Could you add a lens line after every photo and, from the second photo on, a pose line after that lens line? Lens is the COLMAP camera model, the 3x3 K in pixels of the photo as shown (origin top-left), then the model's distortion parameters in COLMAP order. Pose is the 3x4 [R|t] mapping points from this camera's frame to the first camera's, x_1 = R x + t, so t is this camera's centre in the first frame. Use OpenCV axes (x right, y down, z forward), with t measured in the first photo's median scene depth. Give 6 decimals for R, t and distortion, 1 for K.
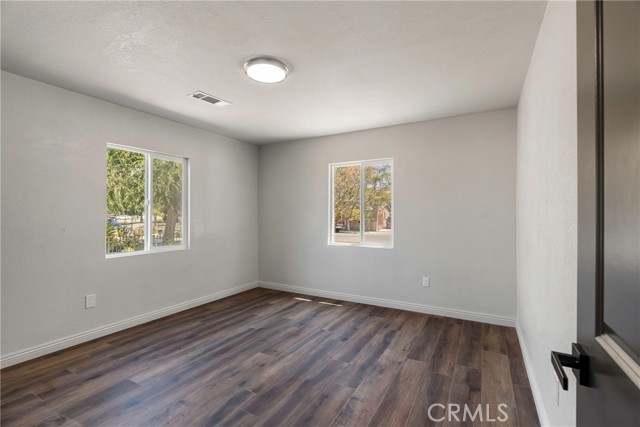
lens RADIAL K [[288.7, 0, 323.9], [0, 288.7, 216.3], [0, 0, 1]] dist [-0.008437, 0.000935]
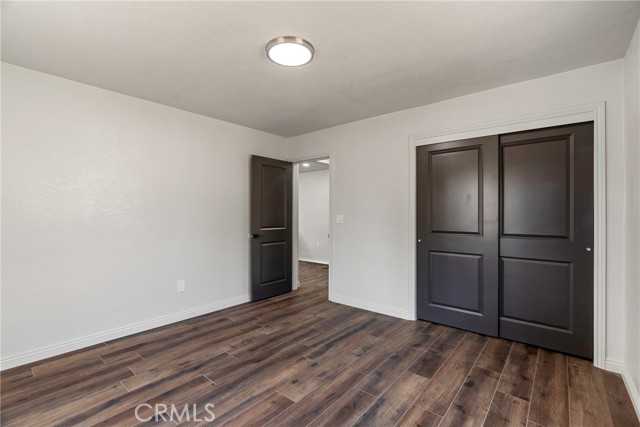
lens RADIAL K [[288.7, 0, 317.3], [0, 288.7, 213.2], [0, 0, 1]] dist [-0.008437, 0.000935]
pose [[-0.978606, 0.001168, 0.205738, -0.484604], [0.001357, 0.999999, 0.000780, -0.000807], [-0.205737, 0.001042, -0.978607, 1.932271]]
